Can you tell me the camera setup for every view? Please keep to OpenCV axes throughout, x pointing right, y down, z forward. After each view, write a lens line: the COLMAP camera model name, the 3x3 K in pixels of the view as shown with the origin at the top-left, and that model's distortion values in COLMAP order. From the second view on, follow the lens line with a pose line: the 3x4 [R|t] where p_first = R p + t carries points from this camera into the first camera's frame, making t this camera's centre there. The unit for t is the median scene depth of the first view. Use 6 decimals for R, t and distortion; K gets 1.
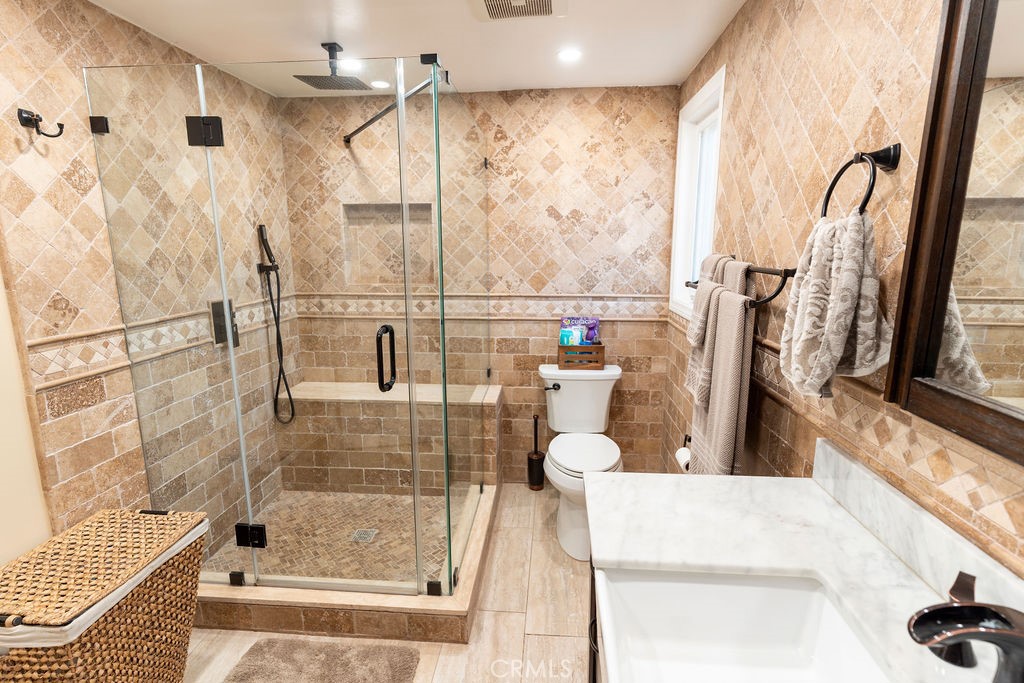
lens RADIAL K [[492.6, 0, 507.7], [0, 492.6, 342.2], [0, 0, 1]] dist [0.001341, 0.001176]
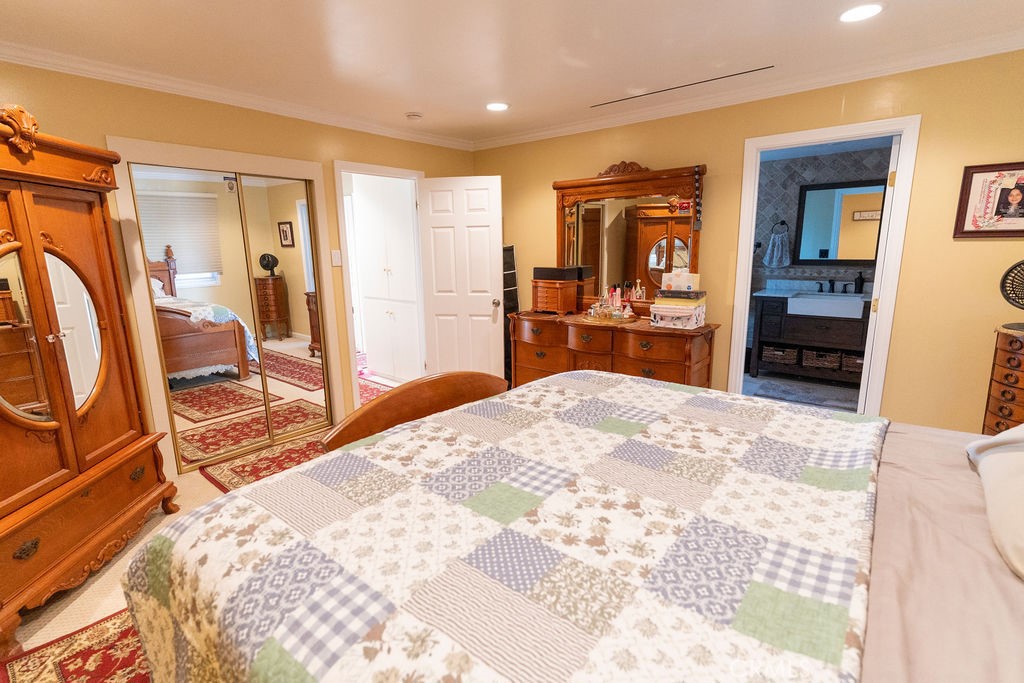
lens RADIAL K [[478.4, 0, 512.0], [0, 478.4, 341.5], [0, 0, 1]] dist [0.003297, -0.000149]
pose [[0.577947, -0.169245, 0.798332, -1.880484], [0.173054, 0.981427, 0.082780, -0.010829], [-0.797515, 0.090312, 0.596501, 0.111853]]
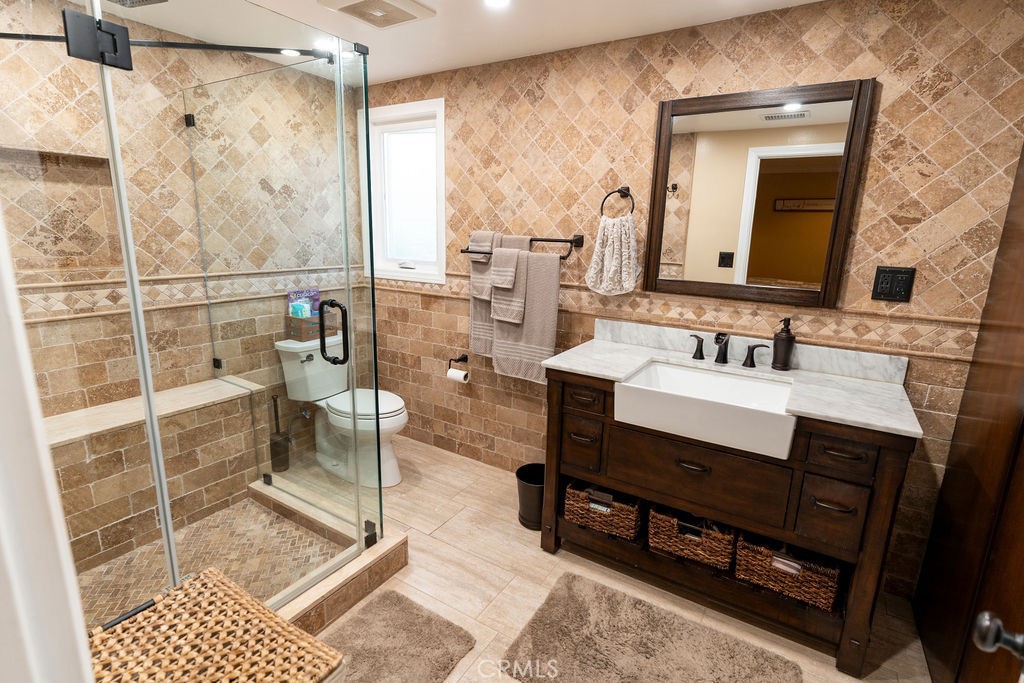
lens RADIAL K [[492.6, 0, 507.7], [0, 492.6, 342.2], [0, 0, 1]] dist [0.001341, 0.001176]
pose [[0.474280, -0.185988, 0.860504, -0.581894], [0.145685, 0.980535, 0.131635, -0.017582], [-0.868236, 0.062930, 0.492144, 0.119630]]
